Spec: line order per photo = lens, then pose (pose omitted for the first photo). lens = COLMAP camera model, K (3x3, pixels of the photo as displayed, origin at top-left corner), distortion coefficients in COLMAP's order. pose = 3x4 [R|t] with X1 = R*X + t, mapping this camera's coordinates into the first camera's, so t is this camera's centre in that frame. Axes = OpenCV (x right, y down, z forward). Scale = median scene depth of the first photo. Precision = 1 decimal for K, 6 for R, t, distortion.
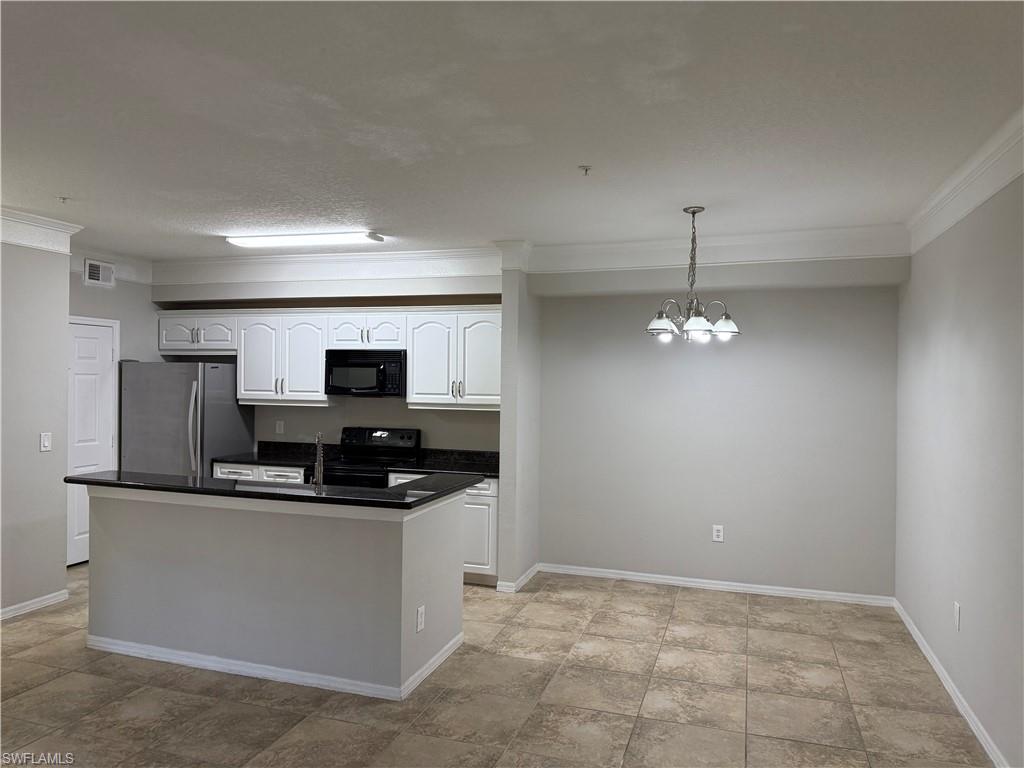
lens RADIAL K [[718.2, 0, 512.0], [0, 718.2, 384.0], [0, 0, 1]] dist [0.127125, -0.194268]
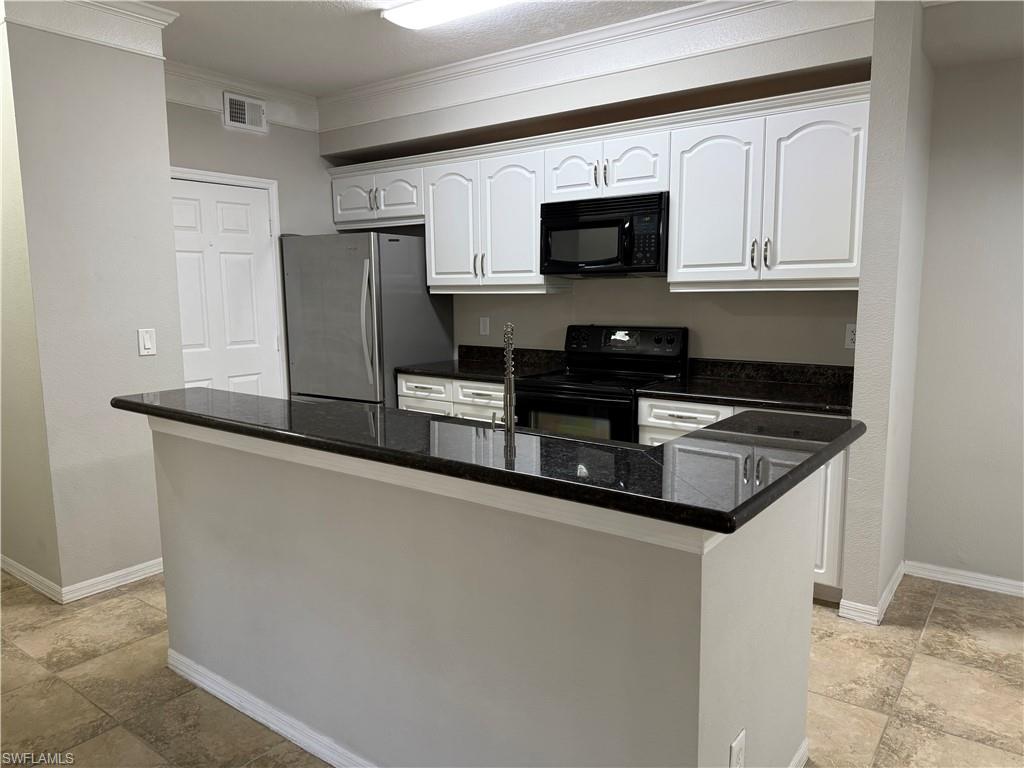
lens RADIAL K [[718.2, 0, 512.0], [0, 718.2, 384.0], [0, 0, 1]] dist [0.127125, -0.194268]
pose [[0.948211, 0.020932, -0.316951, -0.074239], [0.019158, 0.992241, 0.122843, 0.032593], [0.317063, -0.122553, 0.940453, 0.367421]]
